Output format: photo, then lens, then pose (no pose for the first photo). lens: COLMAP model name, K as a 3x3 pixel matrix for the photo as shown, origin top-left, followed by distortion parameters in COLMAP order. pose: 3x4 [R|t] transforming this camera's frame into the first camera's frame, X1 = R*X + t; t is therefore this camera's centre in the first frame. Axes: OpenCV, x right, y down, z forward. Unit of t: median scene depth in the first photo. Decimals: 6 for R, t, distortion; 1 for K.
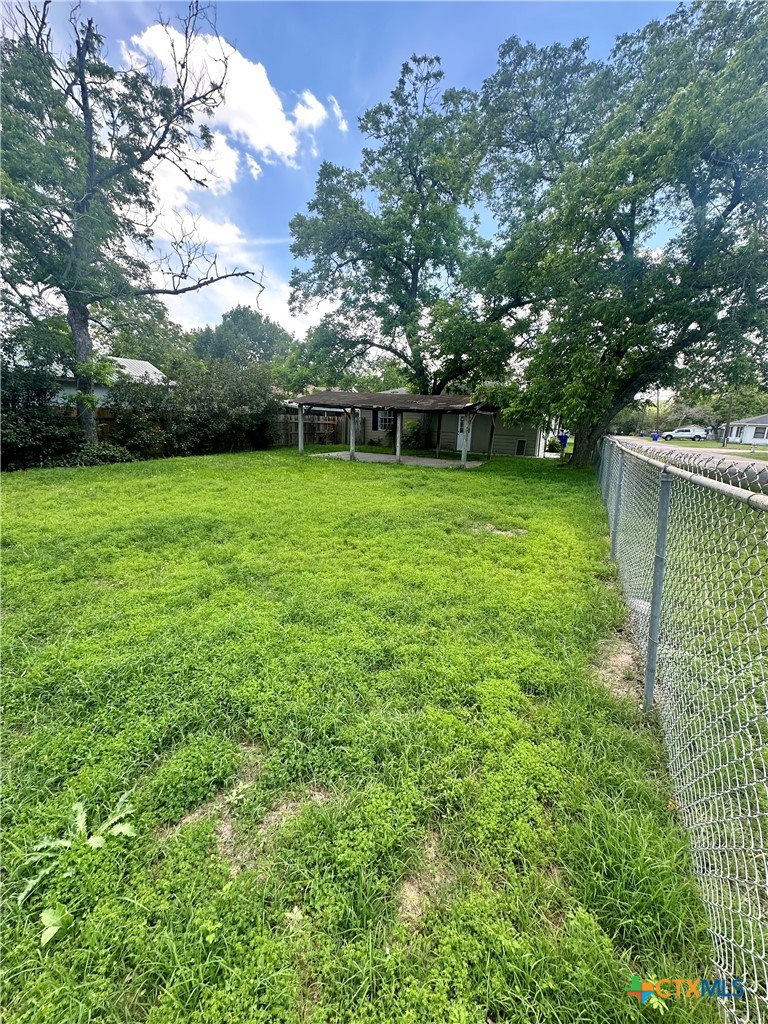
lens RADIAL K [[407.8, 0, 384.0], [0, 407.8, 512.0], [0, 0, 1]] dist [-0.001597, -0.000142]
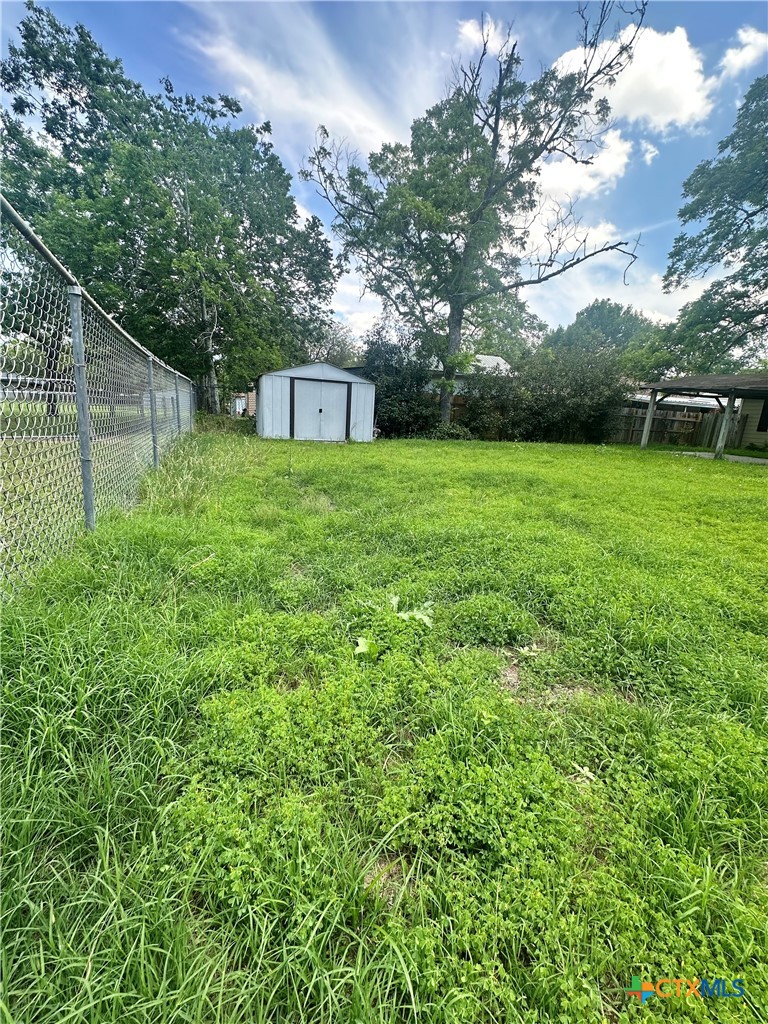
lens RADIAL K [[407.8, 0, 384.0], [0, 407.8, 512.0], [0, 0, 1]] dist [-0.001597, -0.000142]
pose [[0.725875, 0.171777, -0.666032, -0.005885], [-0.180642, 0.981932, 0.056378, 0.046975], [0.663682, 0.079390, 0.743790, 0.012309]]
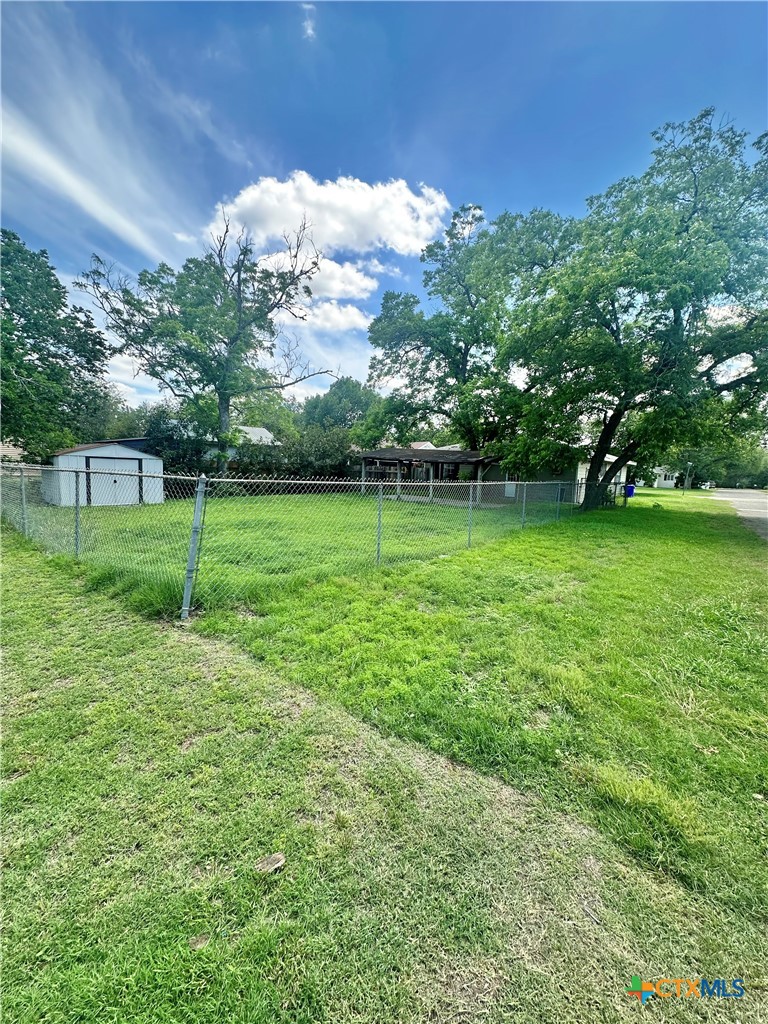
lens RADIAL K [[406.6, 0, 384.0], [0, 406.6, 512.0], [0, 0, 1]] dist [-0.003129, 0.000350]
pose [[0.970250, 0.030440, -0.240184, 0.219754], [-0.058784, 0.991997, -0.111744, 0.066361], [0.234860, 0.122538, 0.964274, -0.292348]]
